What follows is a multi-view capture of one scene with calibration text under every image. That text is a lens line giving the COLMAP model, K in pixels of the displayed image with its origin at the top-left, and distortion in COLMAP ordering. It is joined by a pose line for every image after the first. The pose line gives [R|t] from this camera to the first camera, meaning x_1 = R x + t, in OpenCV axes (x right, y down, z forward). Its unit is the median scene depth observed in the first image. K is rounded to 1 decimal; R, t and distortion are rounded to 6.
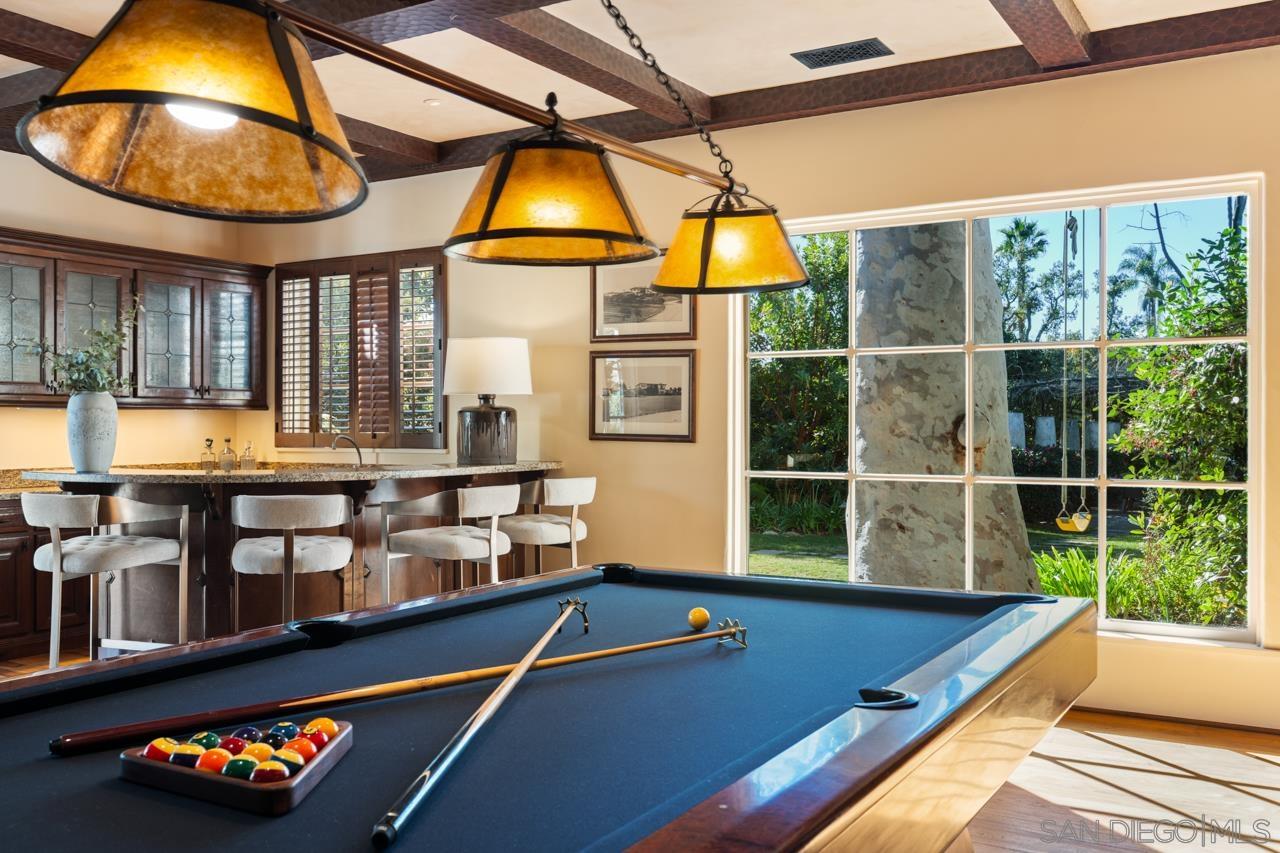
lens RADIAL K [[1143.2, 0, 640.0], [0, 1143.2, 426.5], [0, 0, 1]] dist [0.007478, 0.010565]
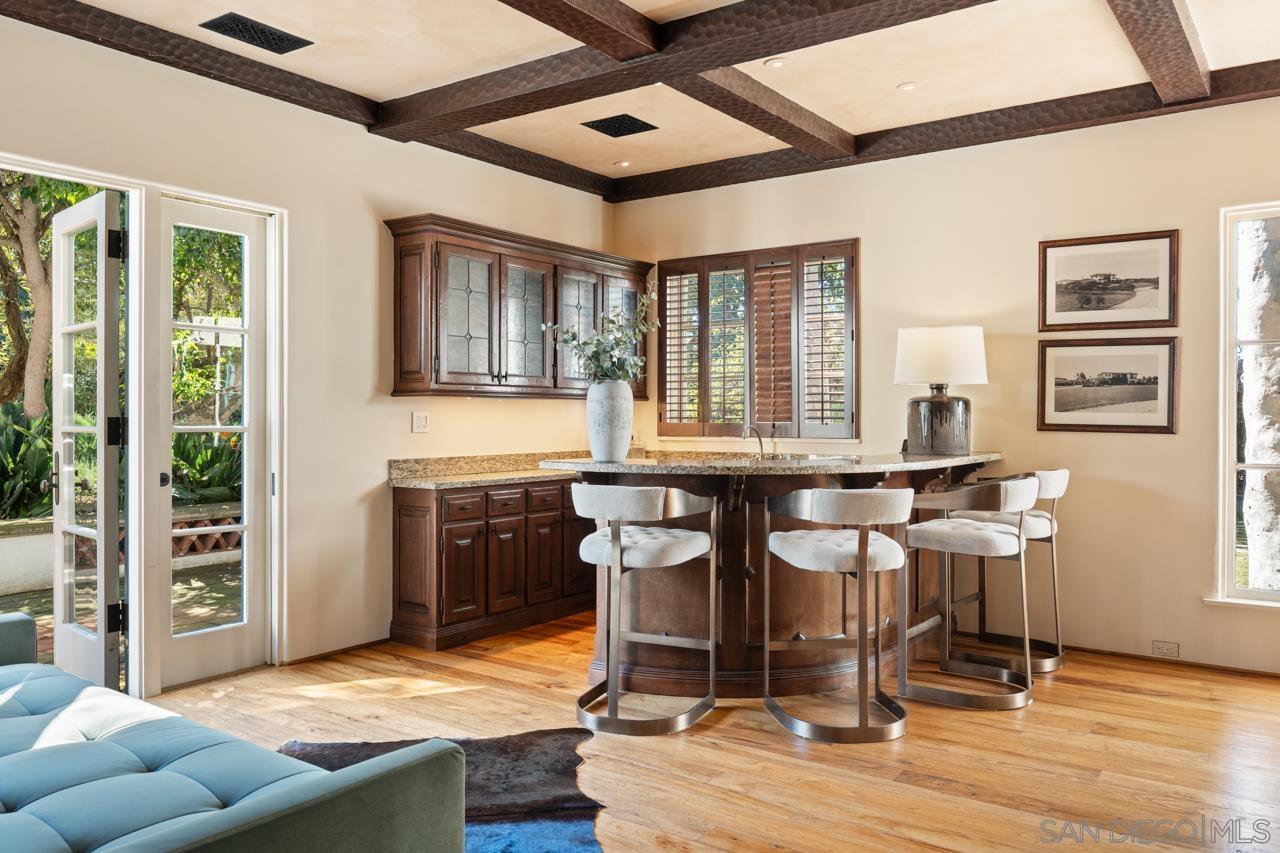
lens RADIAL K [[966.3, 0, 640.0], [0, 966.3, 426.5], [0, 0, 1]] dist [0.000986, 0.000742]
pose [[0.996615, 0.002655, -0.082170, -0.322821], [-0.001878, 0.999953, 0.009537, 0.001003], [0.082192, -0.009351, 0.996573, 0.145579]]
